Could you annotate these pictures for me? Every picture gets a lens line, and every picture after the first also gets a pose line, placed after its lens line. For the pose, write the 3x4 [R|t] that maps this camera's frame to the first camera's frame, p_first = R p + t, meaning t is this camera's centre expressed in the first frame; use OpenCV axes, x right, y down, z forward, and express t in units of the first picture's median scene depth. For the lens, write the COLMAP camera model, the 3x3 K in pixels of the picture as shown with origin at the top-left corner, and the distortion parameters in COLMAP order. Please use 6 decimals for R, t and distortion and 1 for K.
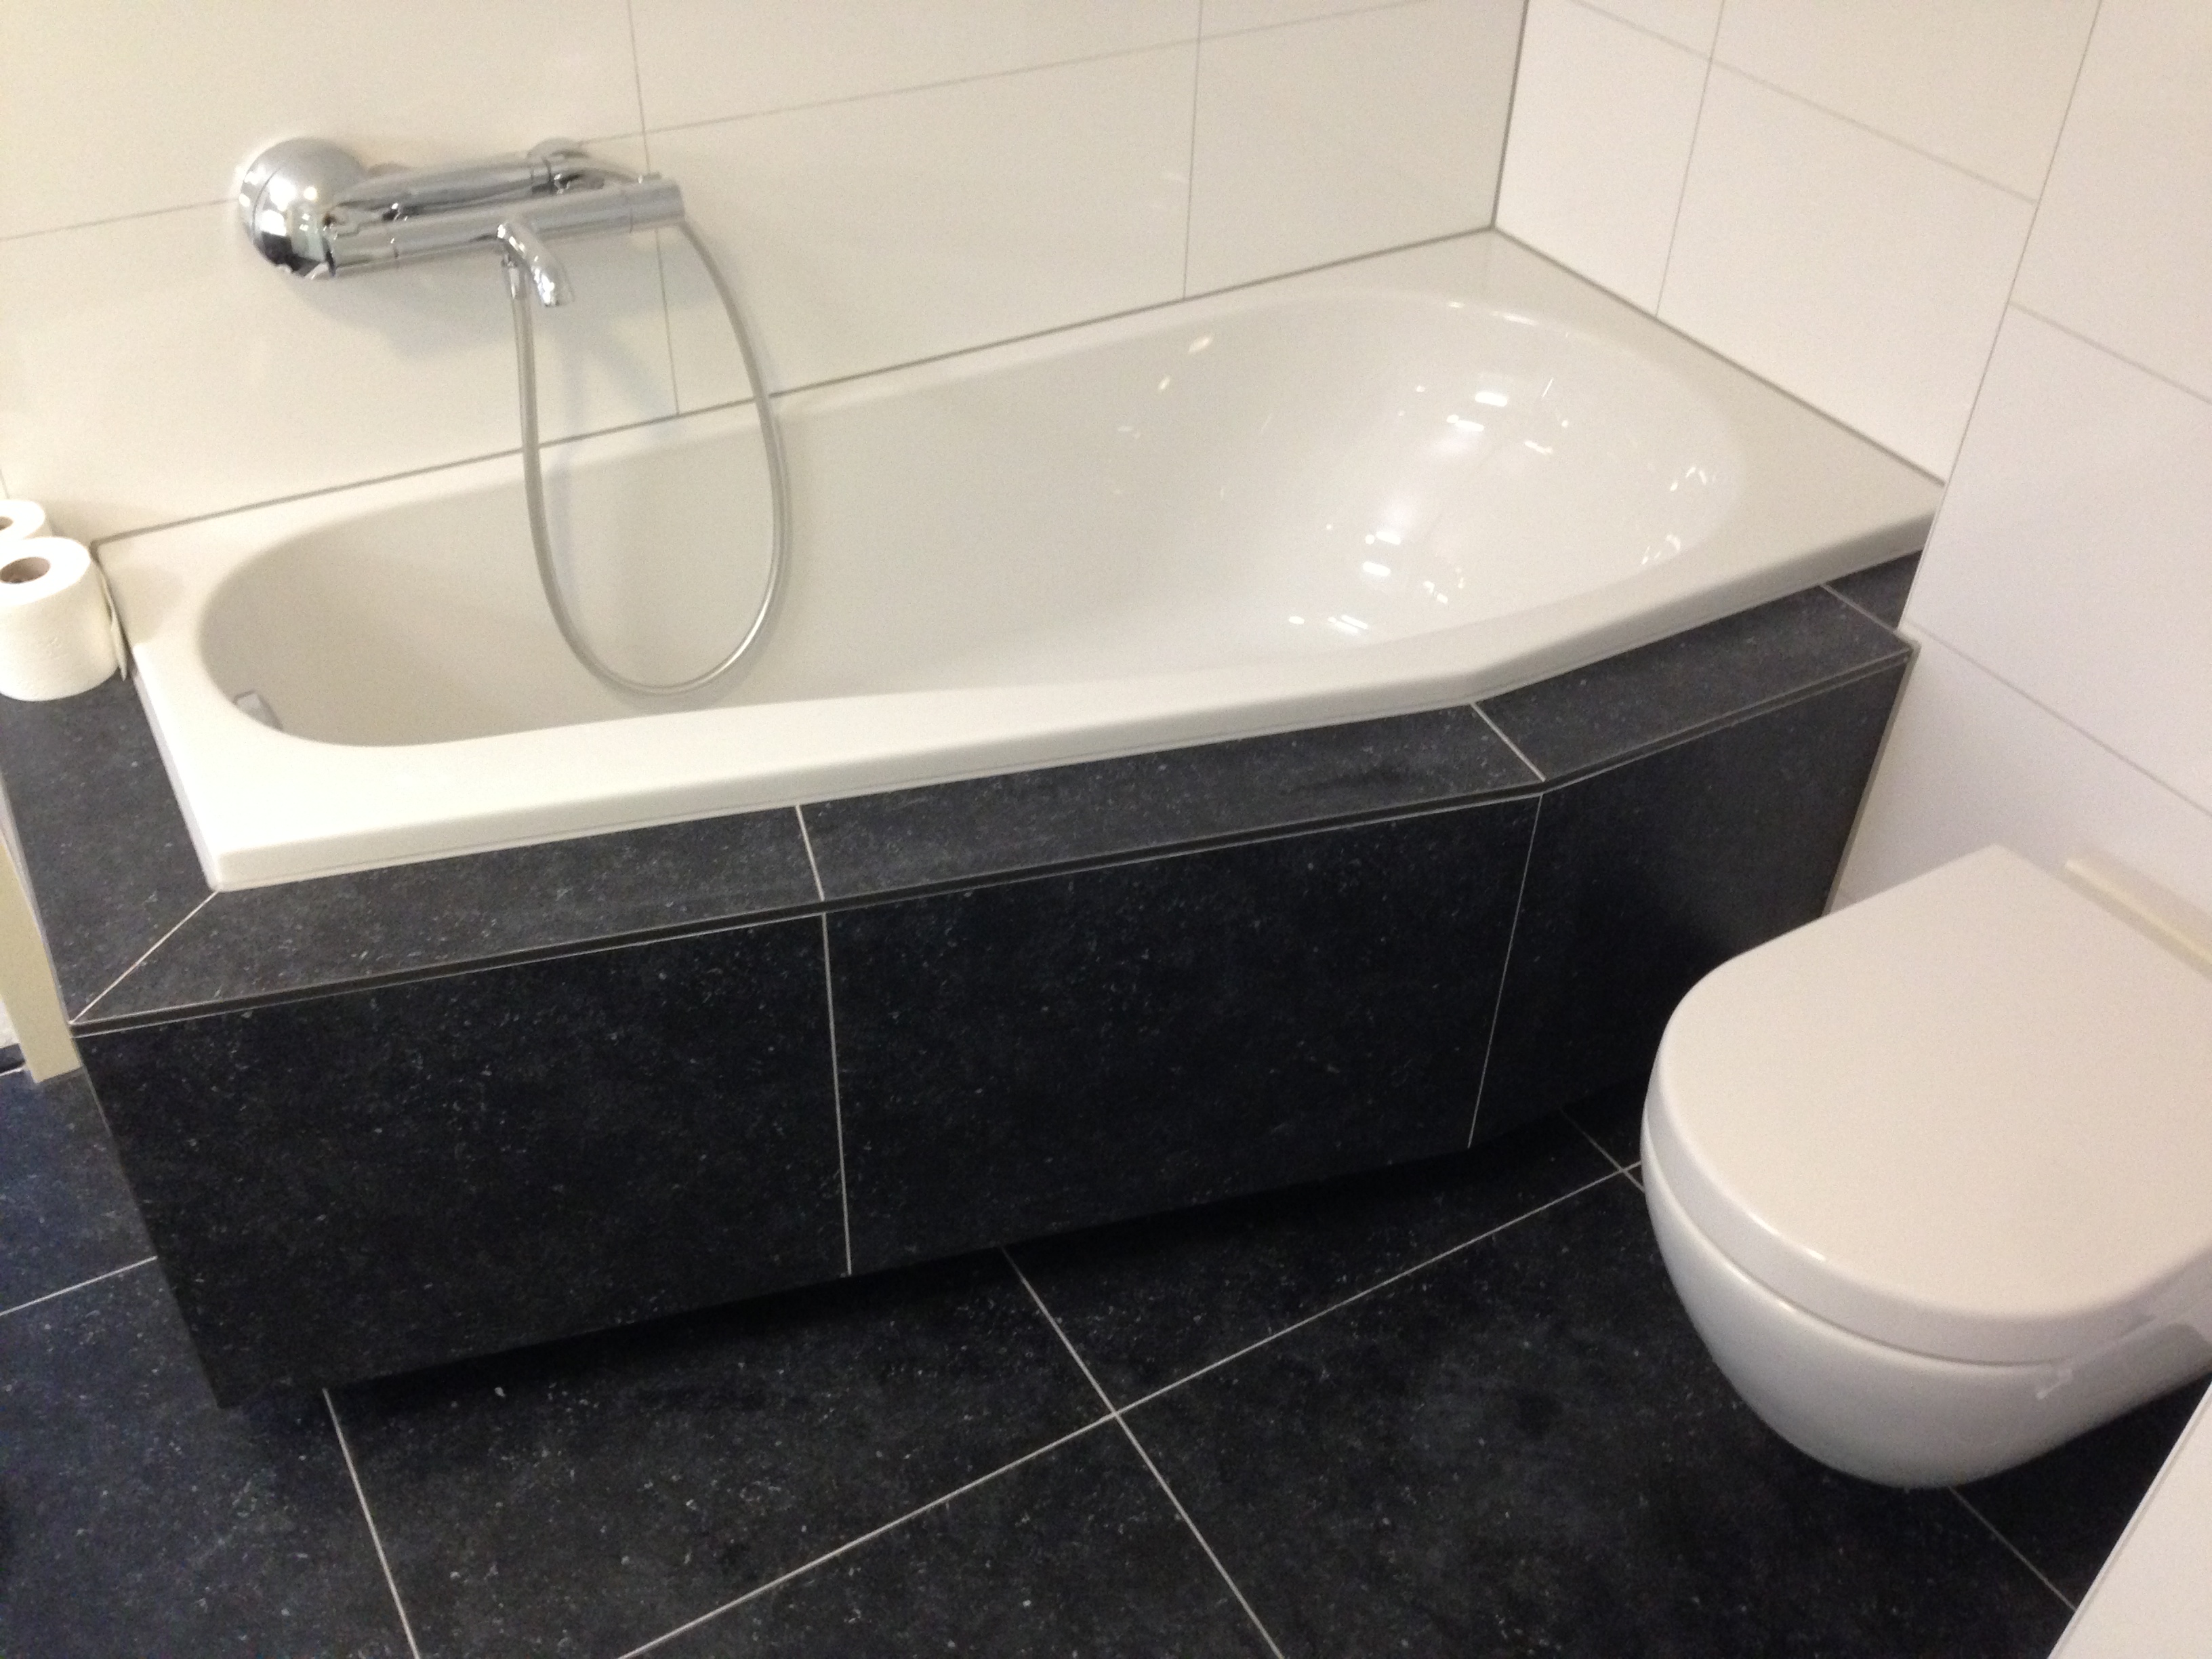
lens RADIAL K [[2028.8, 0, 1106.0], [0, 2028.8, 829.5], [0, 0, 1]] dist [0.150105, -0.256584]
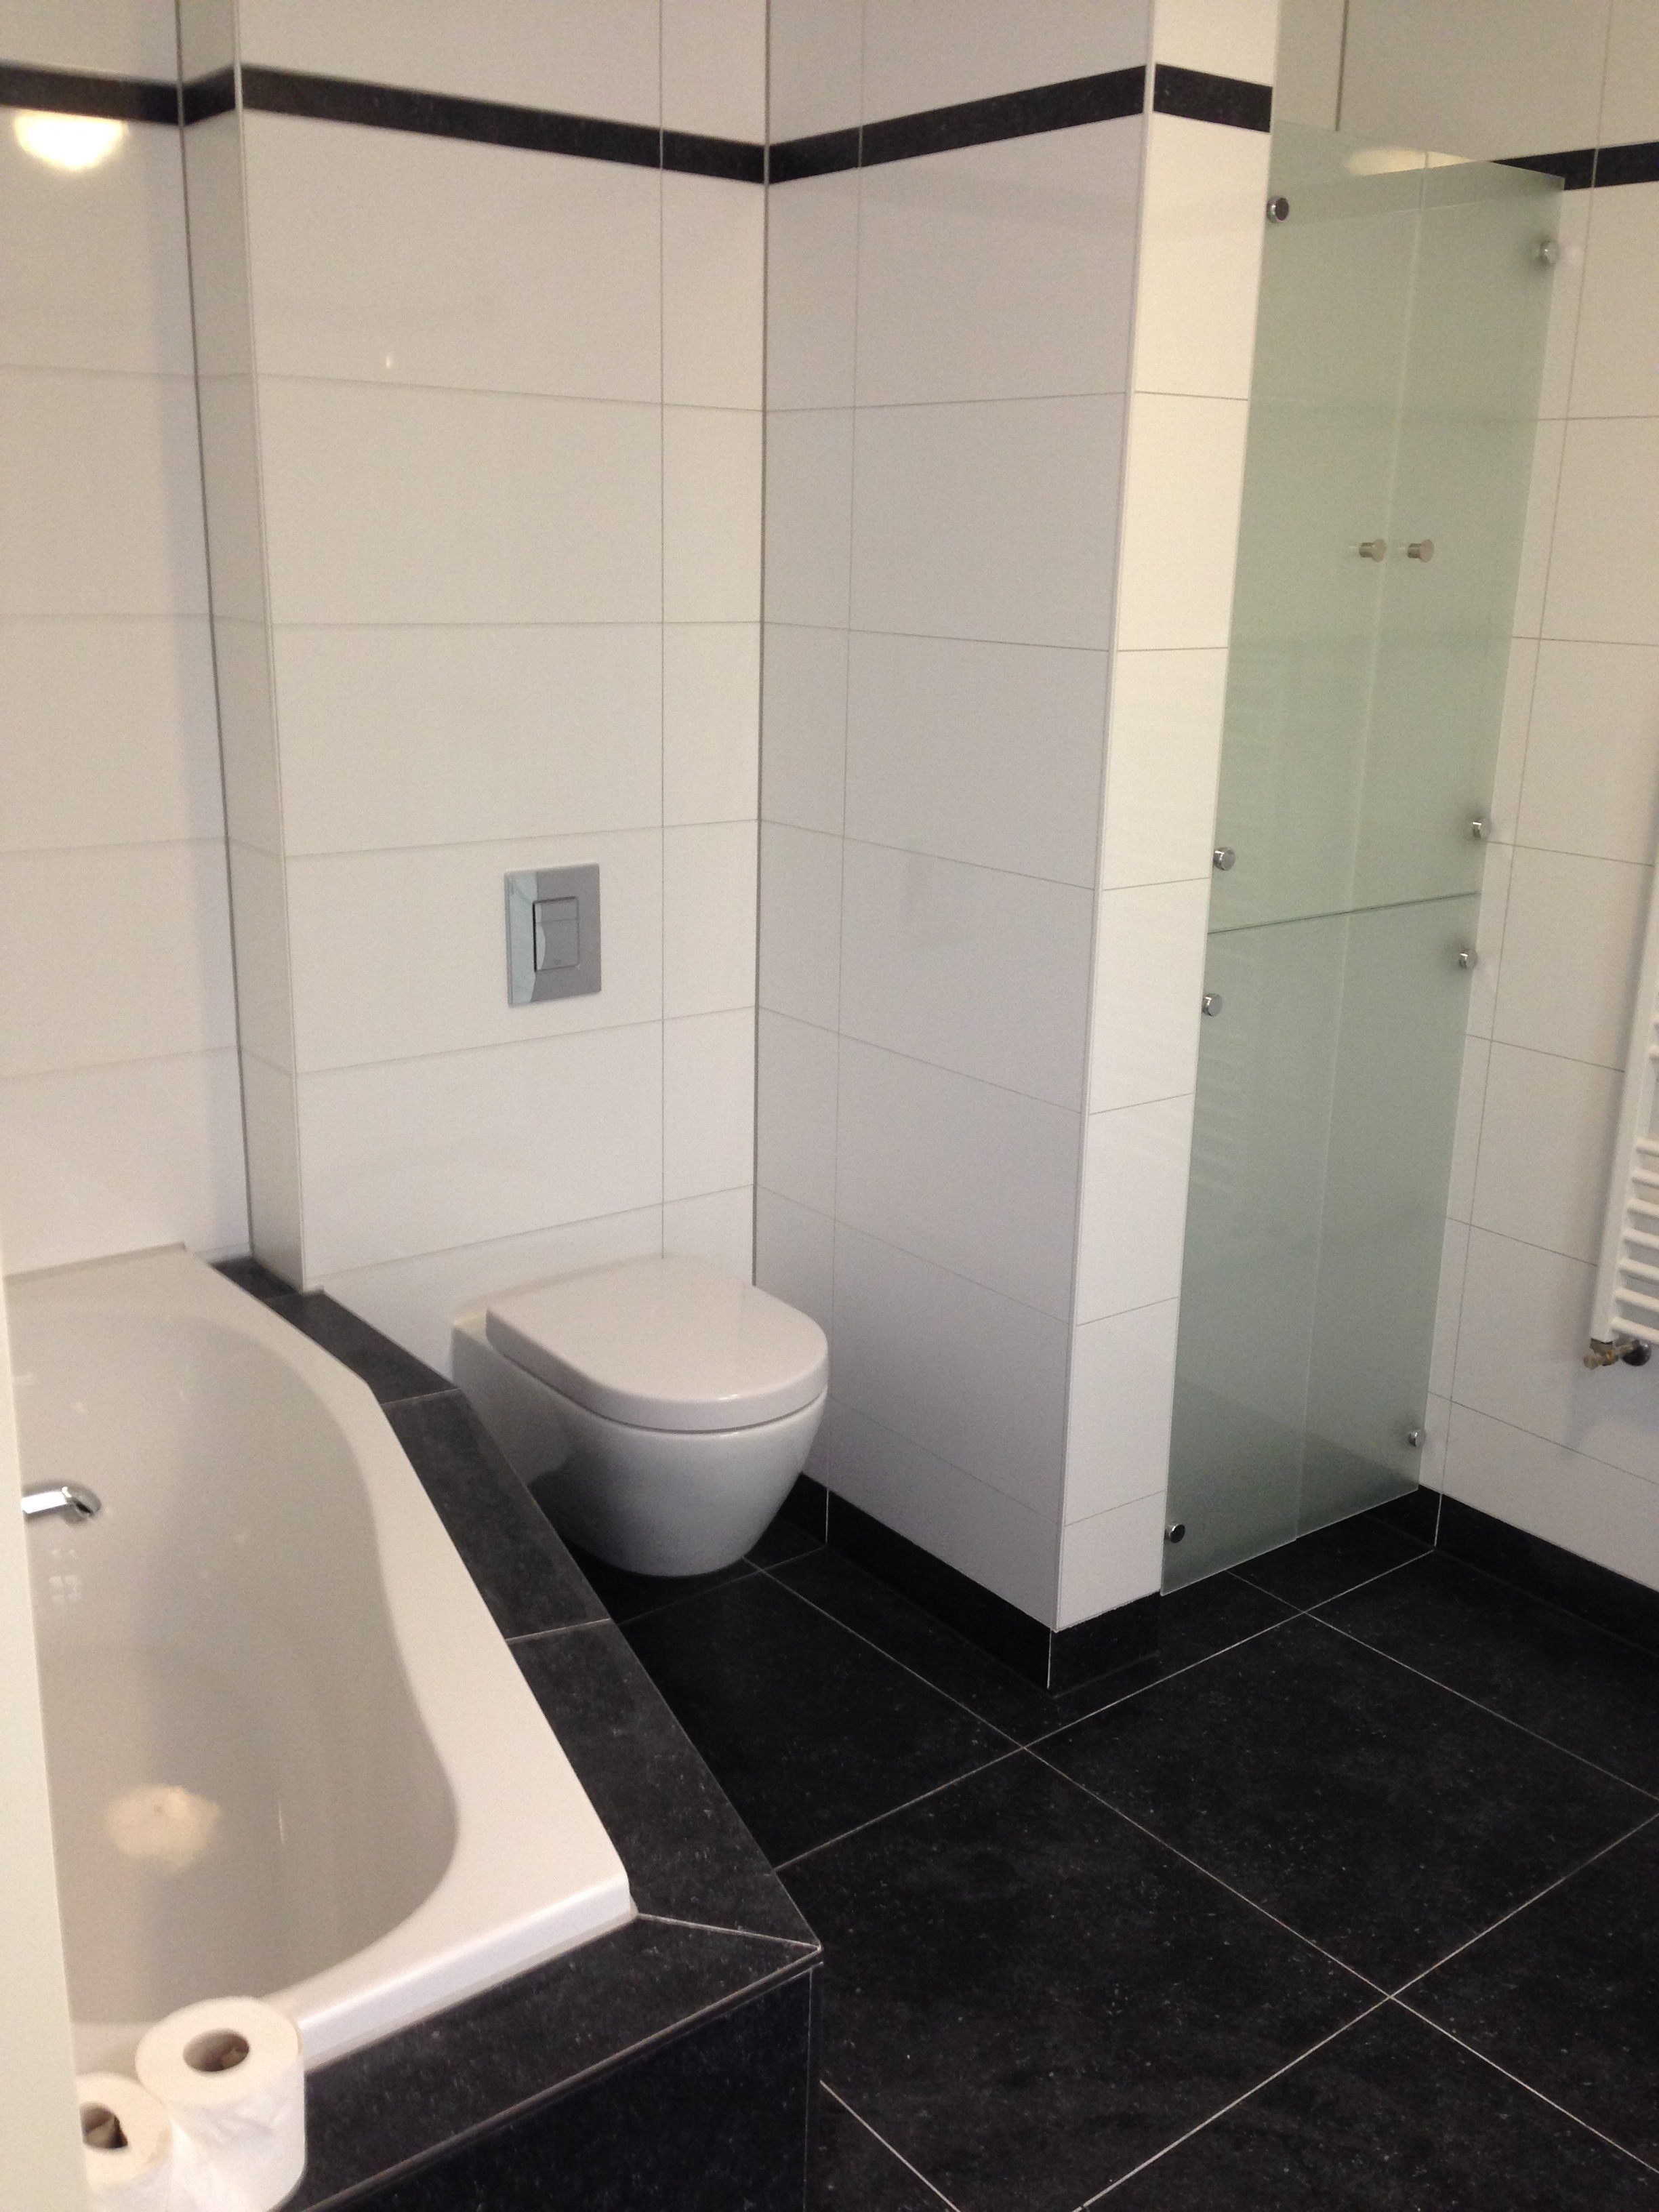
lens RADIAL K [[2028.8, 0, 836.2], [0, 2028.8, 1097.7], [0, 0, 1]] dist [0.150105, -0.256584]
pose [[-0.155152, -0.298087, 0.941845, -1.167122], [0.601710, 0.727623, 0.329408, -0.499801], [-0.783500, 0.617826, 0.066470, 0.517711]]
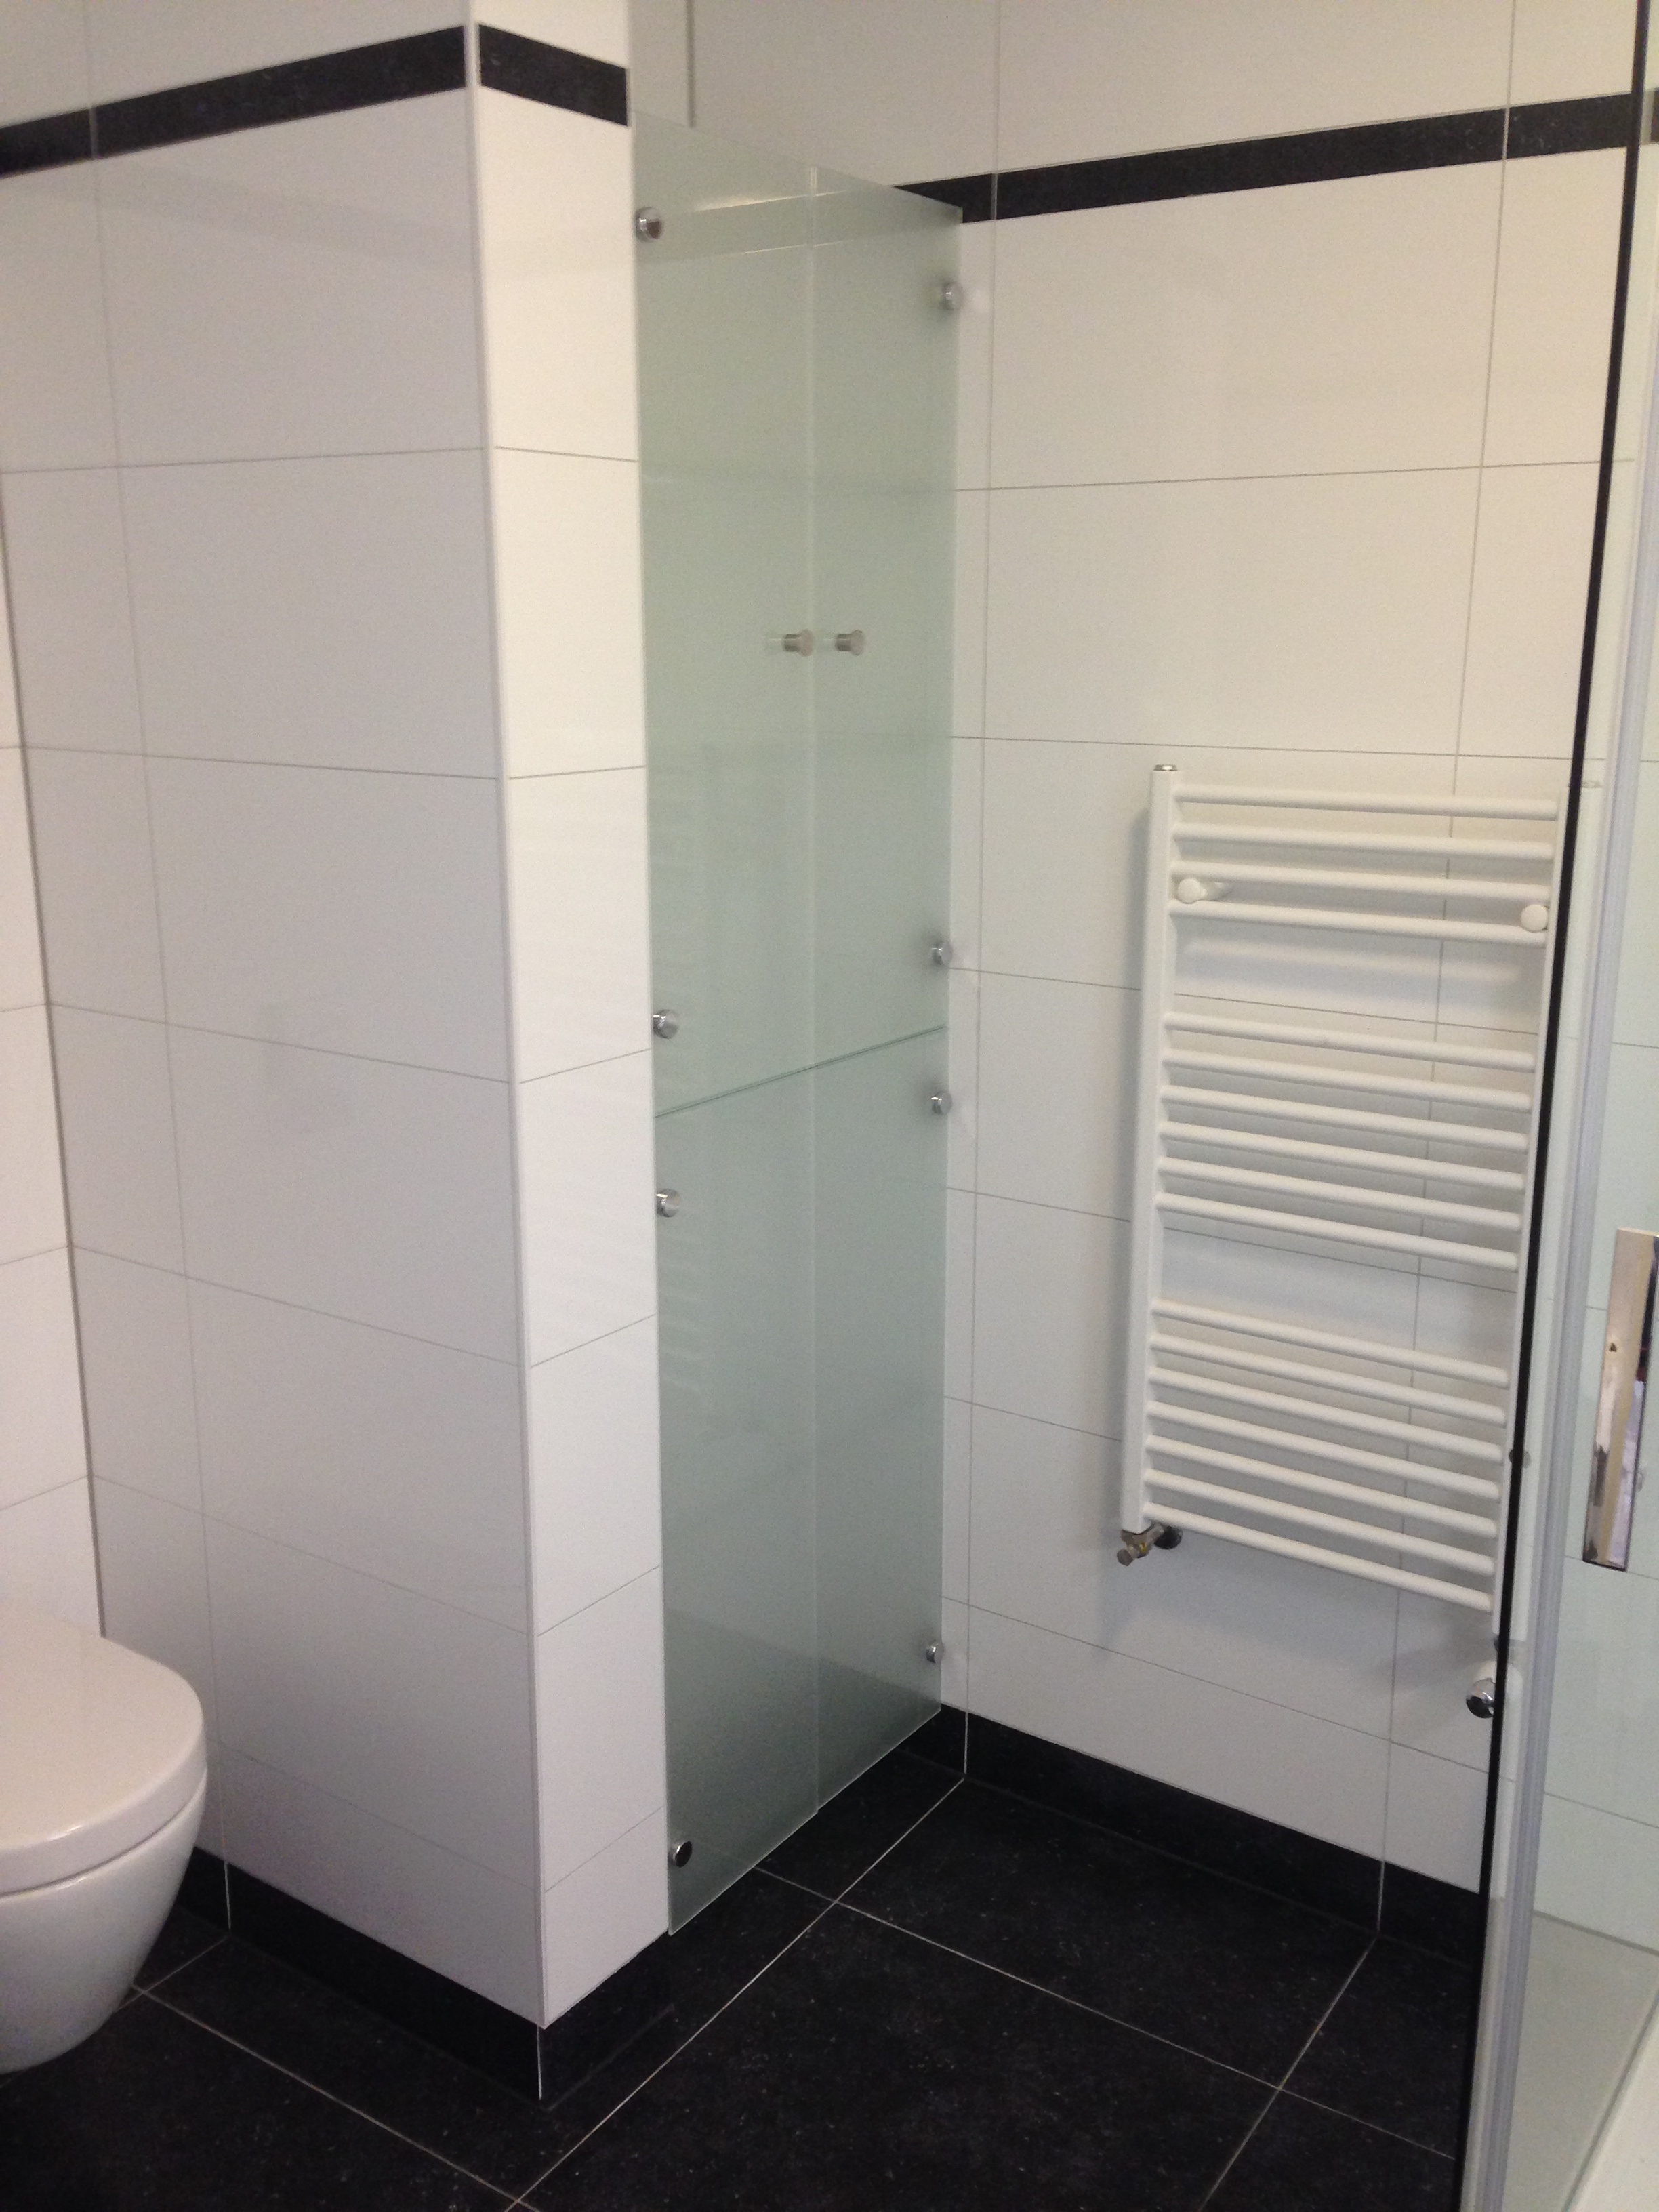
lens RADIAL K [[2028.8, 0, 836.2], [0, 2028.8, 1097.7], [0, 0, 1]] dist [0.150105, -0.256584]
pose [[-0.442707, -0.236025, 0.865045, -0.822923], [0.555204, 0.685396, 0.471148, -0.439367], [-0.704101, 0.688857, -0.172388, 0.449077]]
